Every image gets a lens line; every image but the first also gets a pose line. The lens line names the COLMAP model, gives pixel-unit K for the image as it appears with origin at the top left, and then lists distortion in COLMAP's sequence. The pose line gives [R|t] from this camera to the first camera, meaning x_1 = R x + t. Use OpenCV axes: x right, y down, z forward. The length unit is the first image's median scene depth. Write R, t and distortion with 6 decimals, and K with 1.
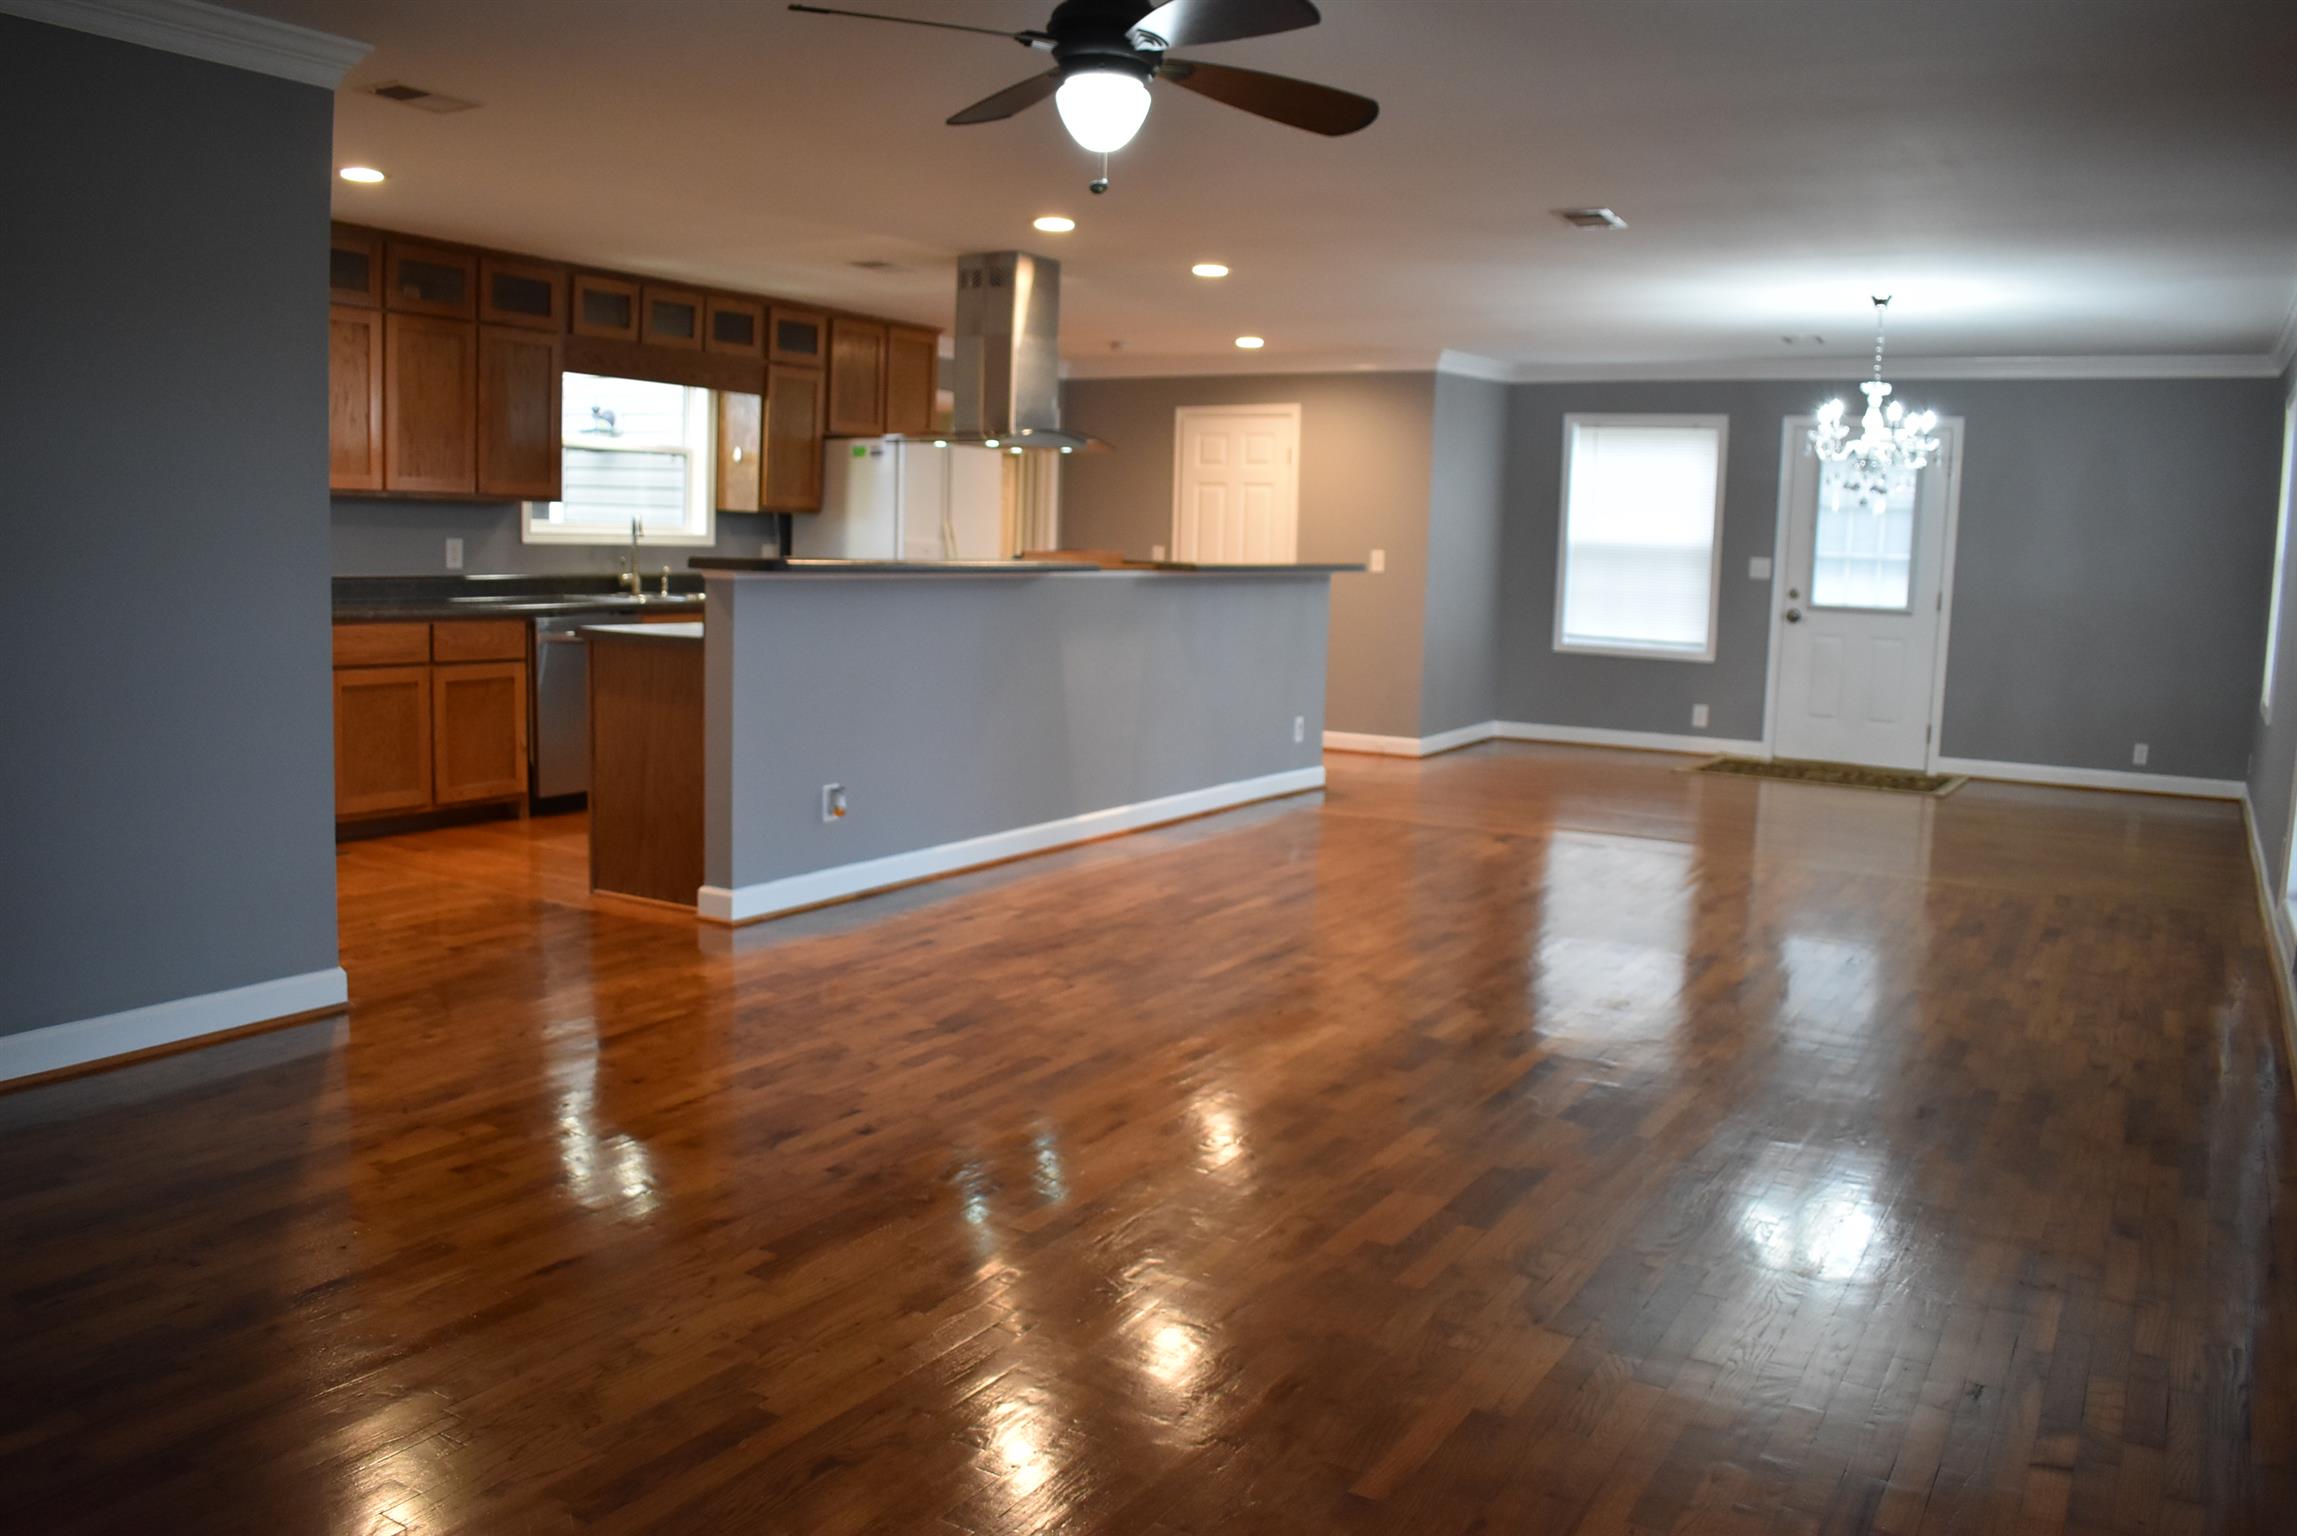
lens RADIAL K [[1856.8, 0, 1148.5], [0, 1856.8, 768.0], [0, 0, 1]] dist [-0.051453, -0.001443]
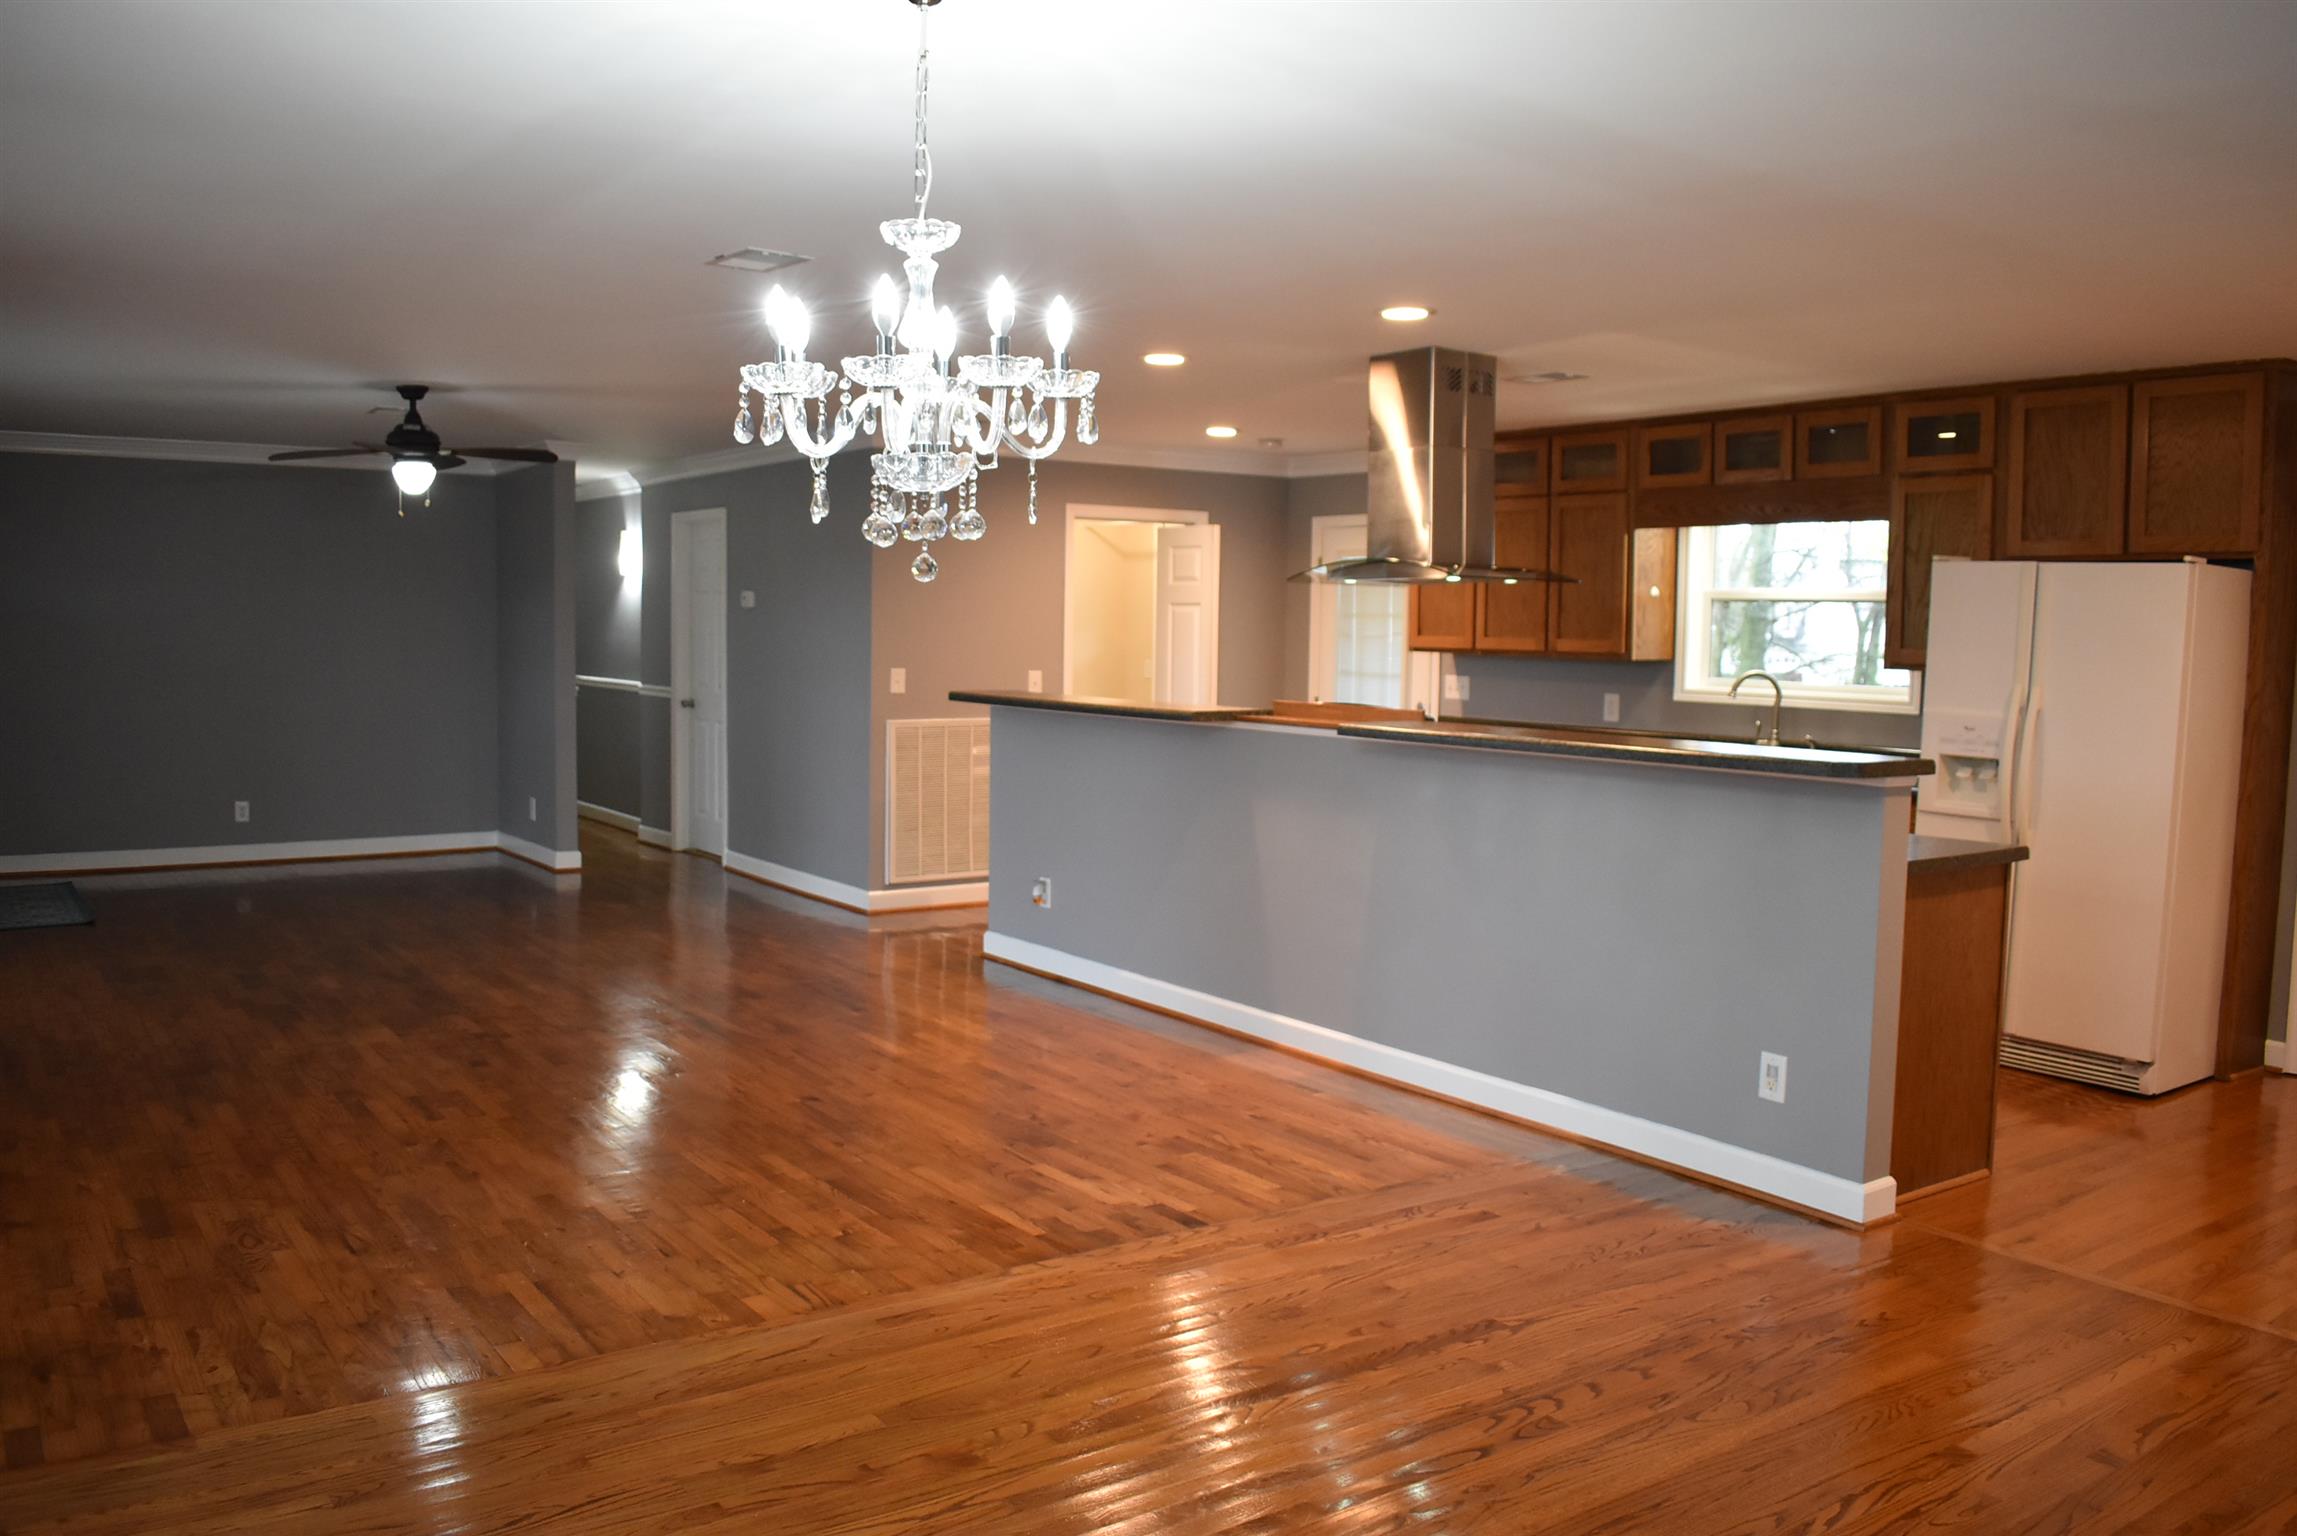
lens RADIAL K [[1856.8, 0, 1148.5], [0, 1856.8, 768.0], [0, 0, 1]] dist [-0.051453, -0.001443]
pose [[-0.409298, 0.029711, -0.911917, 0.717062], [-0.144507, 0.984743, 0.096944, -0.148858], [0.900884, 0.171457, -0.398760, 1.206083]]
